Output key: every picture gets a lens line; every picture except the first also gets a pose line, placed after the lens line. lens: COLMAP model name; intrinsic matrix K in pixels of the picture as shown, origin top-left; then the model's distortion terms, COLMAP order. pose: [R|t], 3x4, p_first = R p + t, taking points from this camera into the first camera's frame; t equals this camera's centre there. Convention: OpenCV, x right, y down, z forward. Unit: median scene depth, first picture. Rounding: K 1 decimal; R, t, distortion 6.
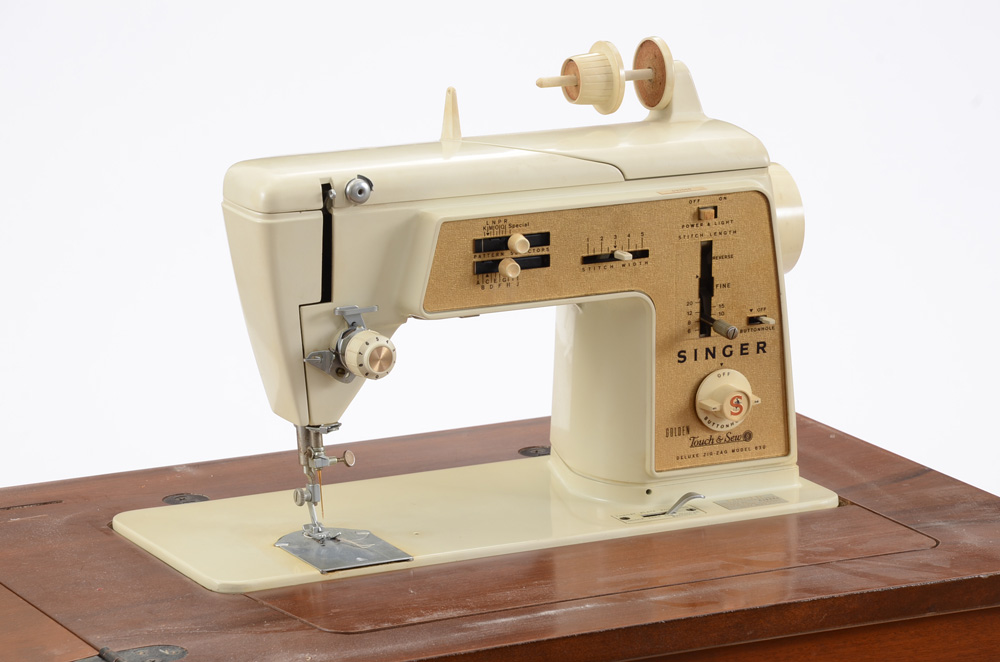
lens RADIAL K [[4391.0, 0, 494.4], [0, 4391.0, 334.1], [0, 0, 1]] dist [1.267641, 0.000000]
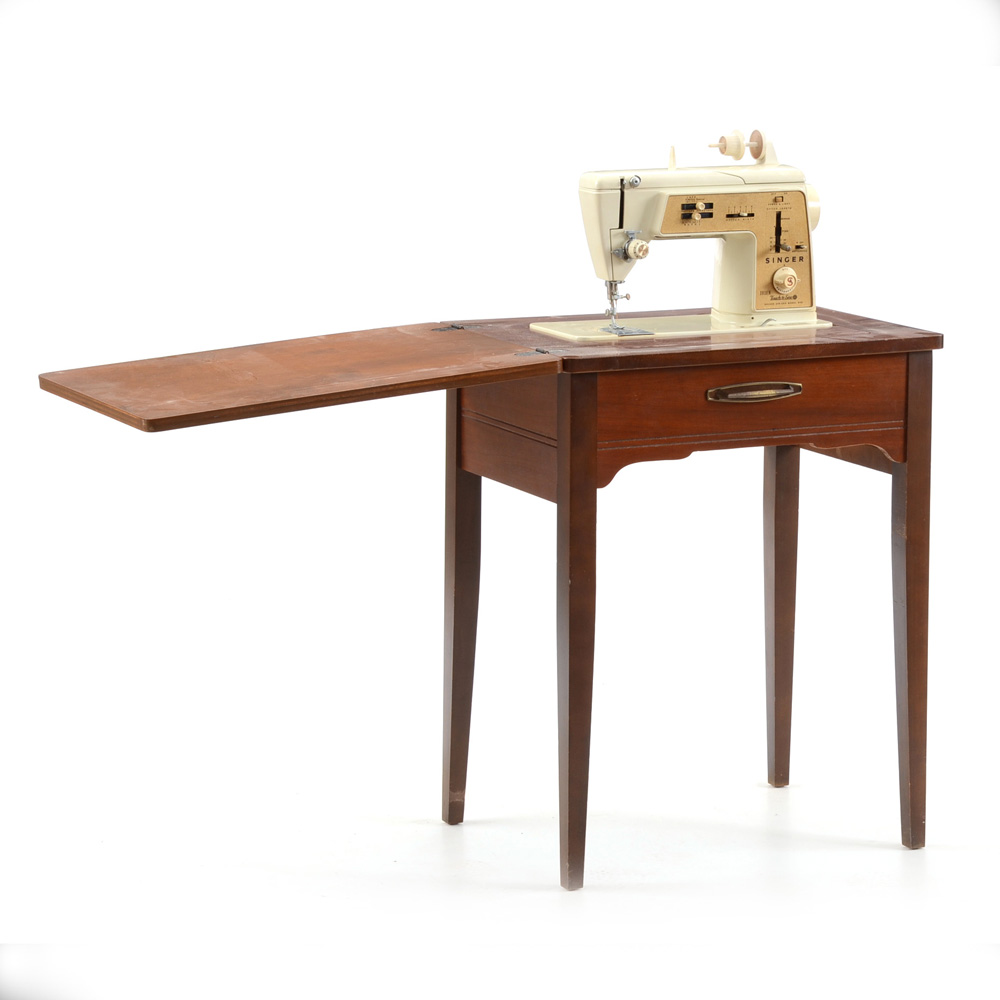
lens RADIAL K [[4254.9, 0, 506.4], [0, 4254.9, 508.1], [0, 0, 1]] dist [0.438867, 0.000000]
pose [[0.999521, 0.015766, -0.026639, -0.035044], [-0.017345, 0.998041, -0.060114, 0.280892], [0.025639, 0.060547, 0.997836, -1.301857]]
